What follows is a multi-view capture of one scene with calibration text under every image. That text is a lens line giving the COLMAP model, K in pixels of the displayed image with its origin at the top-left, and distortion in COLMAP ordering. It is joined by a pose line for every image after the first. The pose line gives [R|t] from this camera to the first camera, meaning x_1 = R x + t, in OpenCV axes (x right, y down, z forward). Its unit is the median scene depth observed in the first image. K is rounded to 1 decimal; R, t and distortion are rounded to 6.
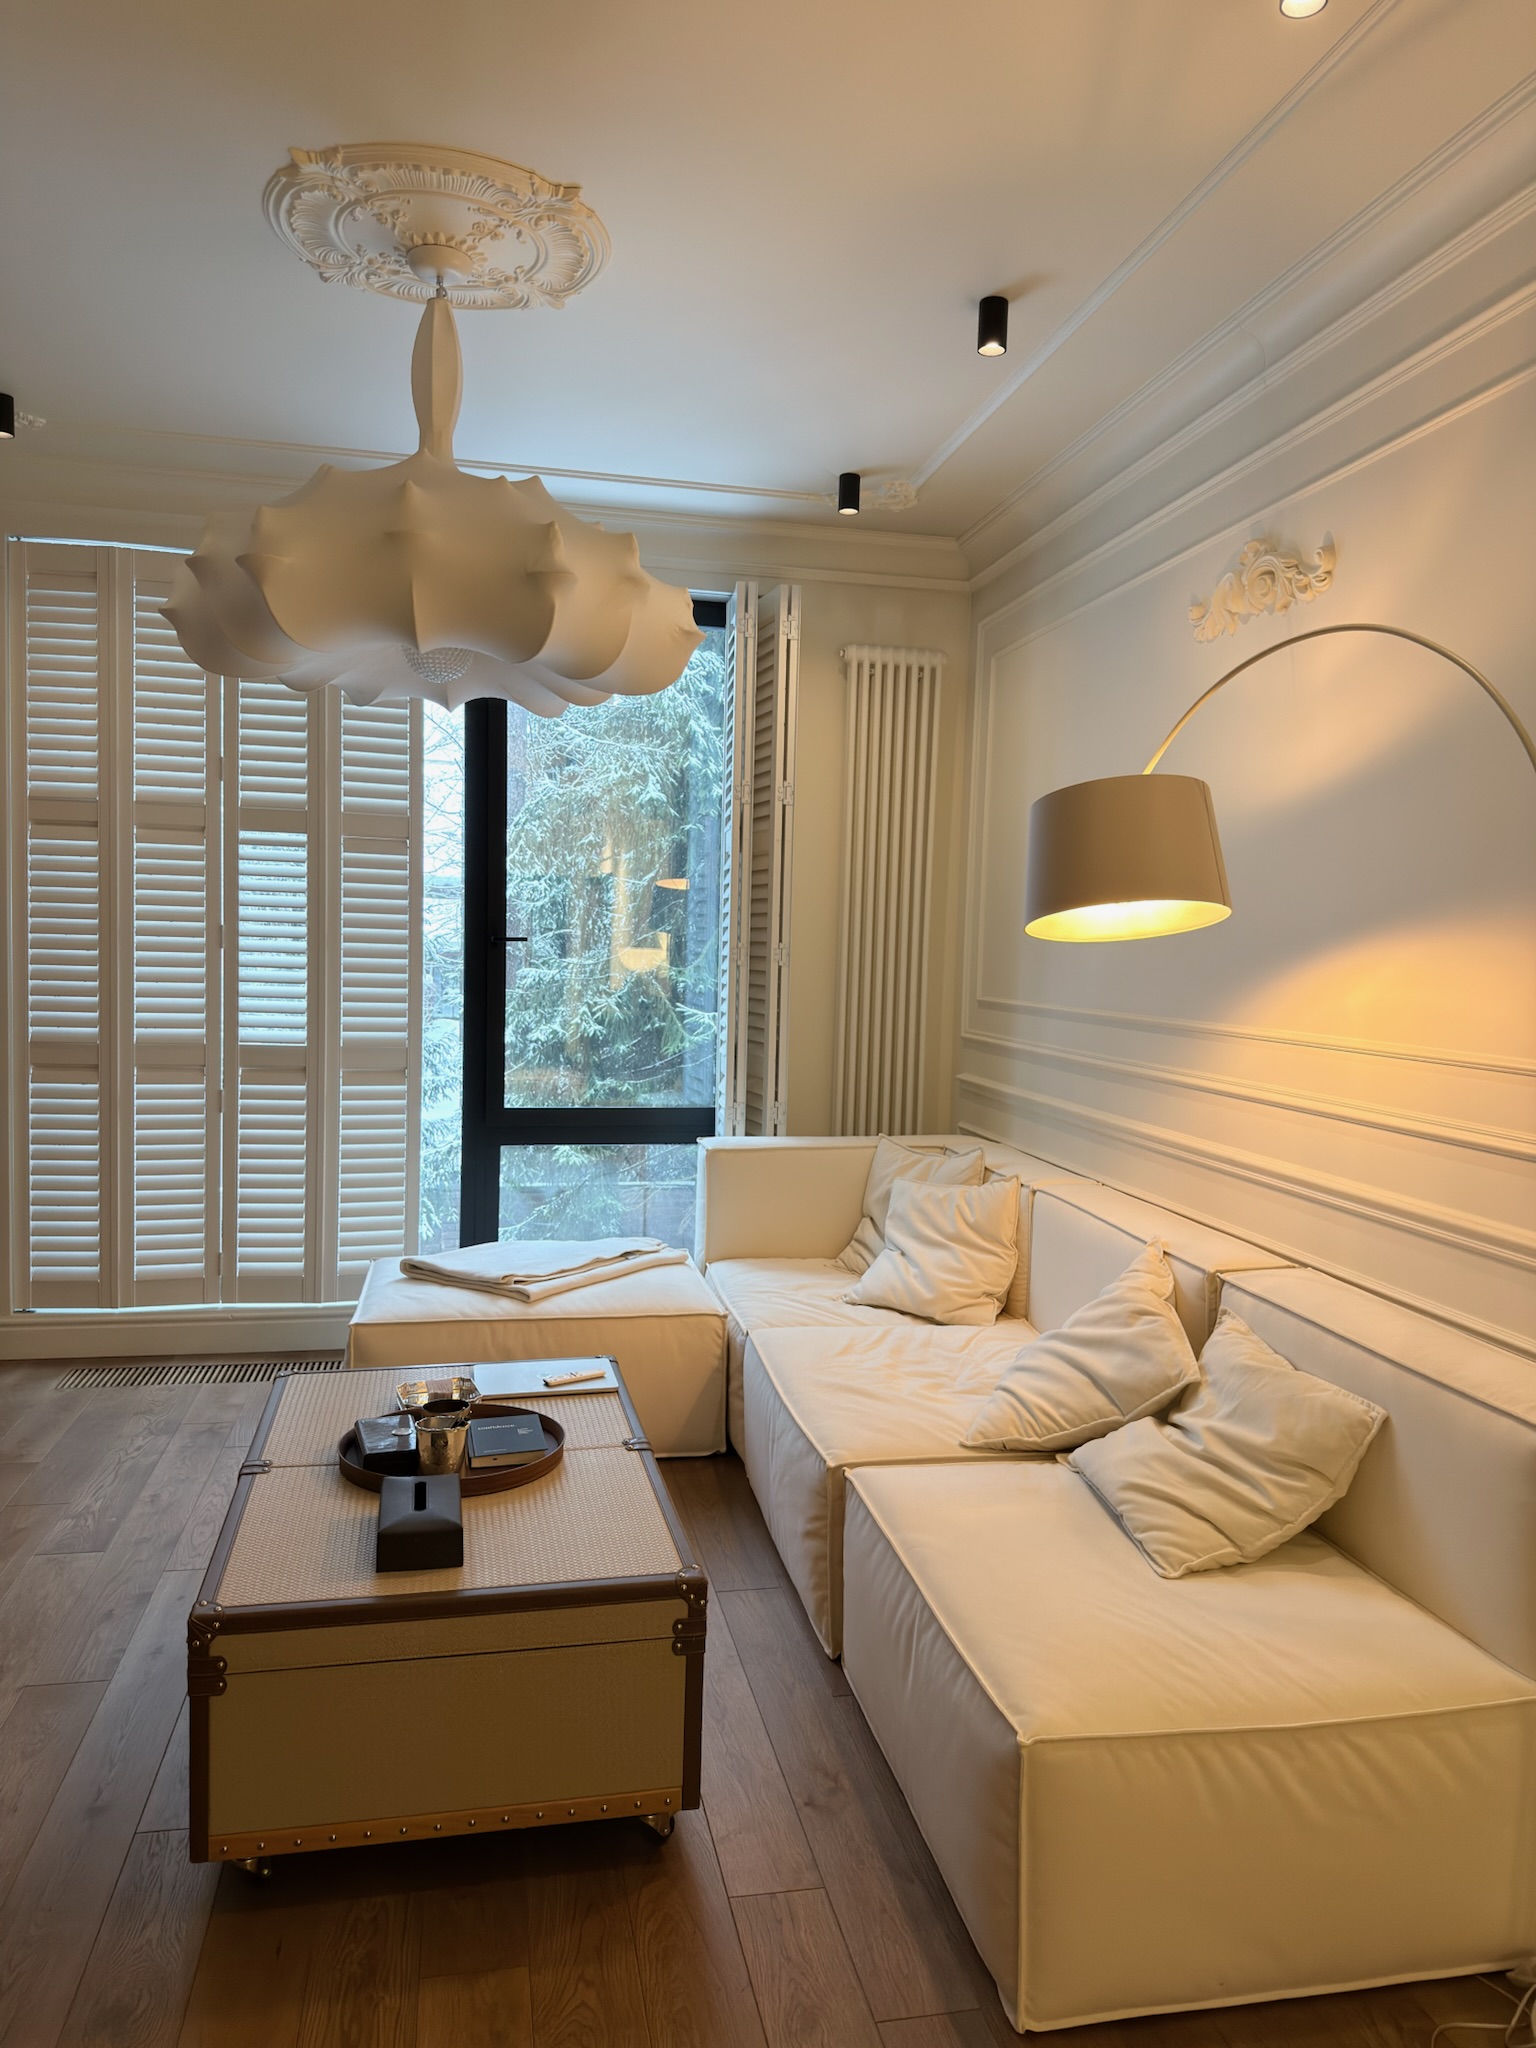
lens RADIAL K [[1449.7, 0, 768.0], [0, 1449.7, 1024.0], [0, 0, 1]] dist [0.043245, 0.000205]
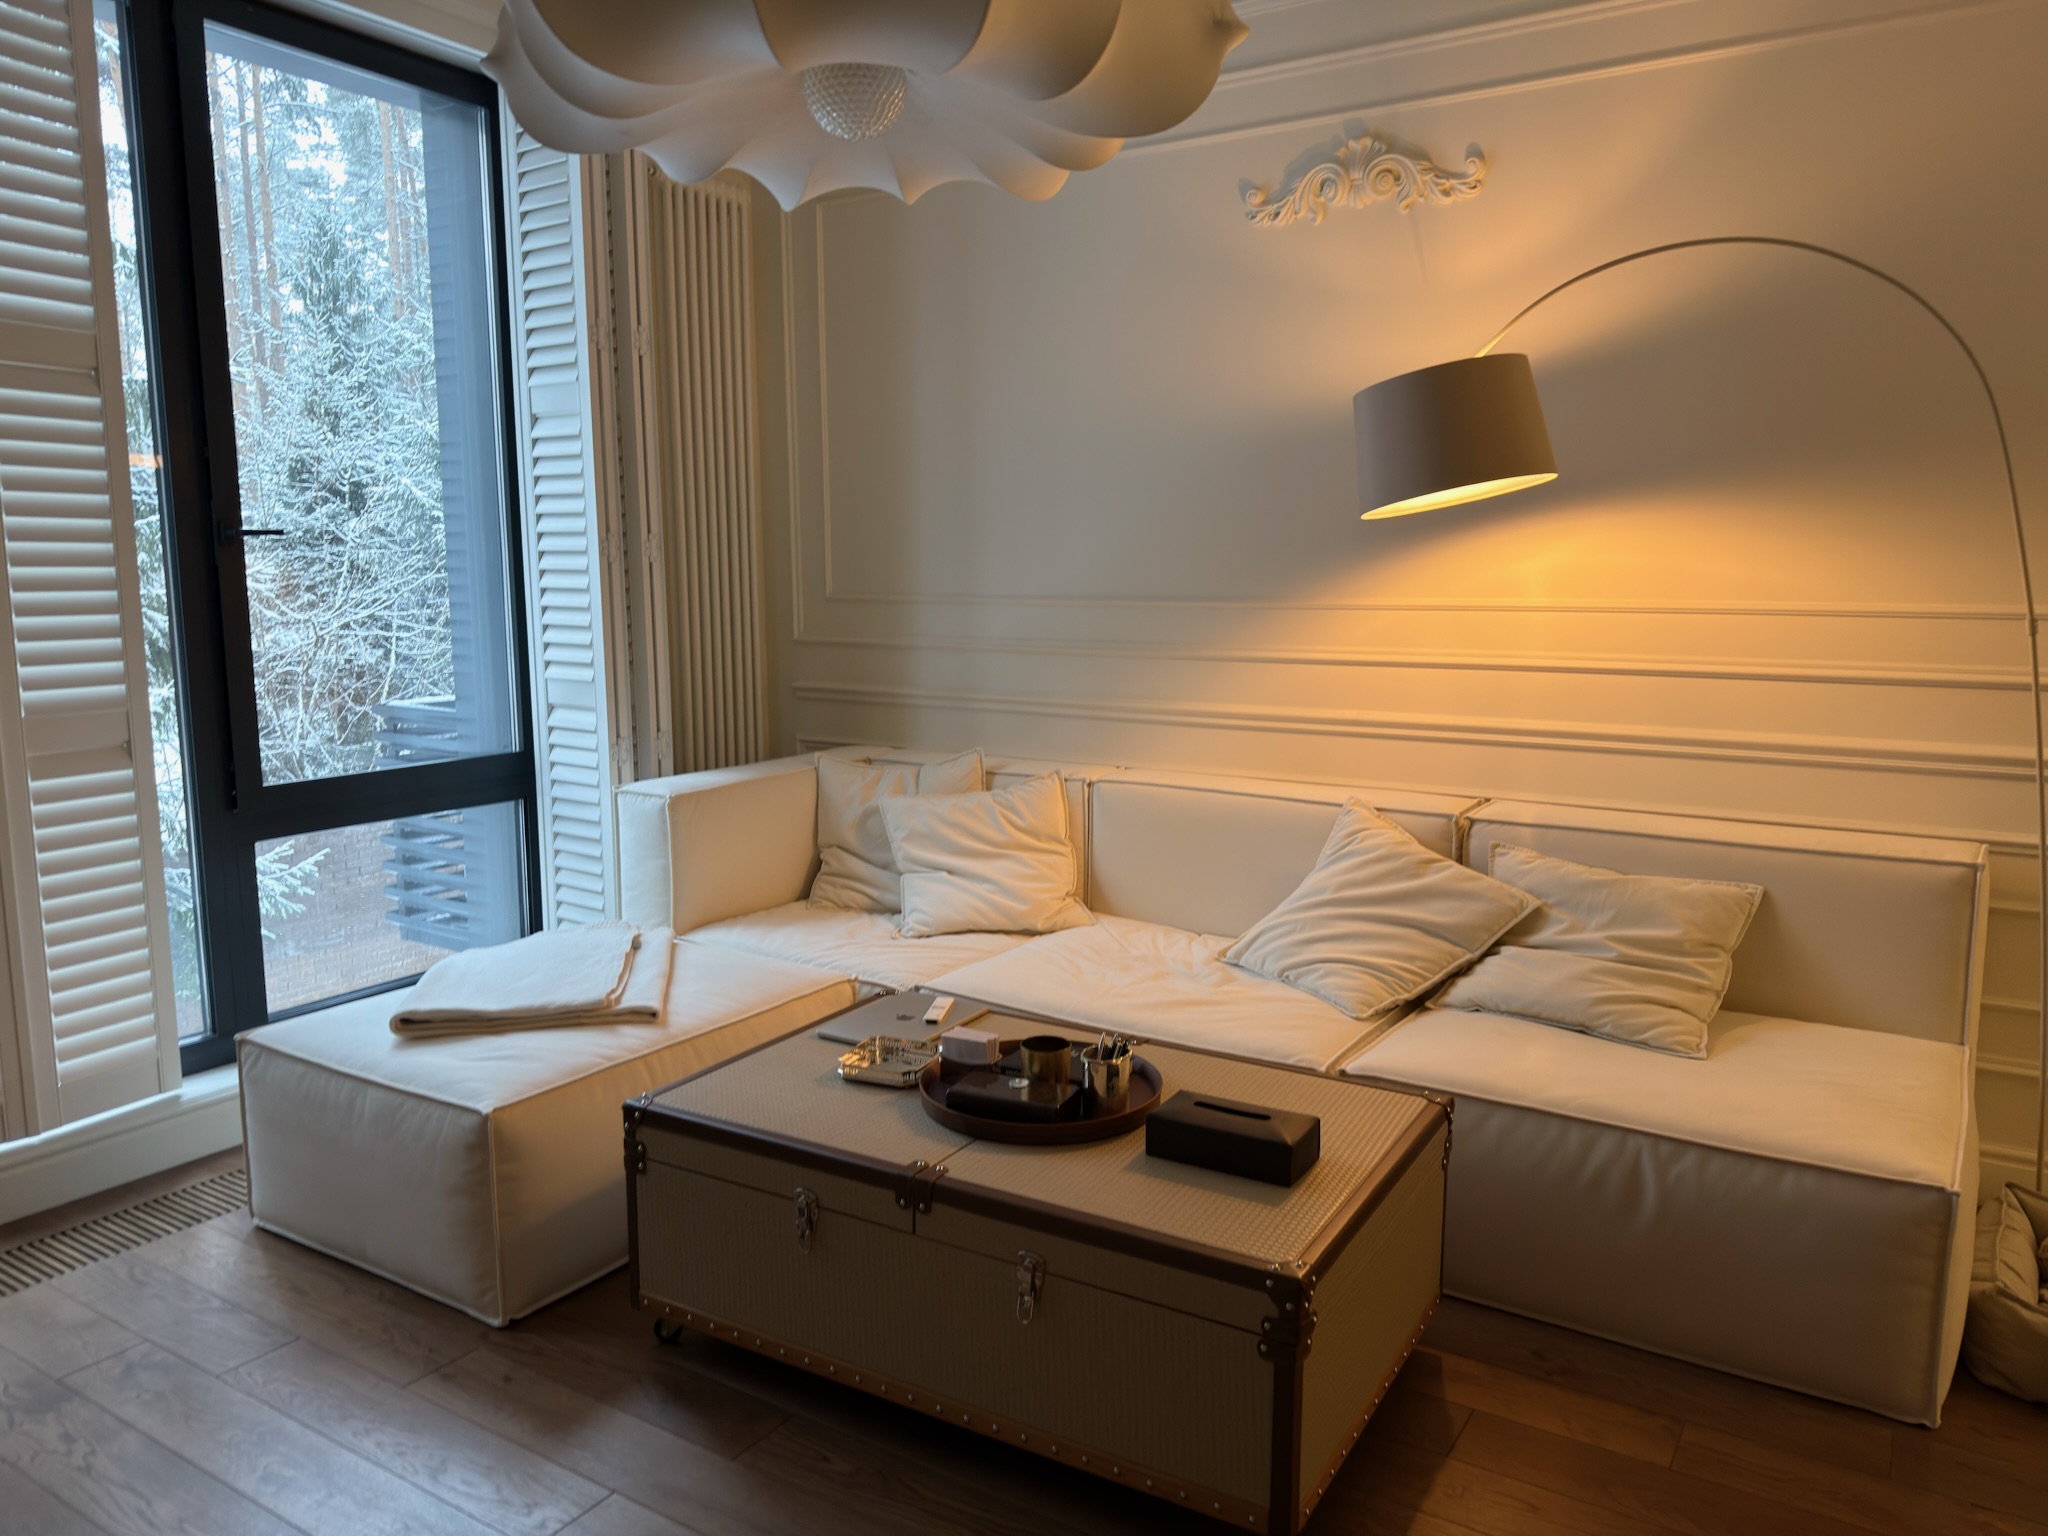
lens RADIAL K [[1449.7, 0, 1024.0], [0, 1449.7, 768.0], [0, 0, 1]] dist [0.043245, 0.000205]
pose [[0.700315, -0.127099, 0.702427, -0.650894], [0.058865, 0.990952, 0.120618, -0.019196], [-0.711402, -0.043123, 0.701461, 0.413546]]
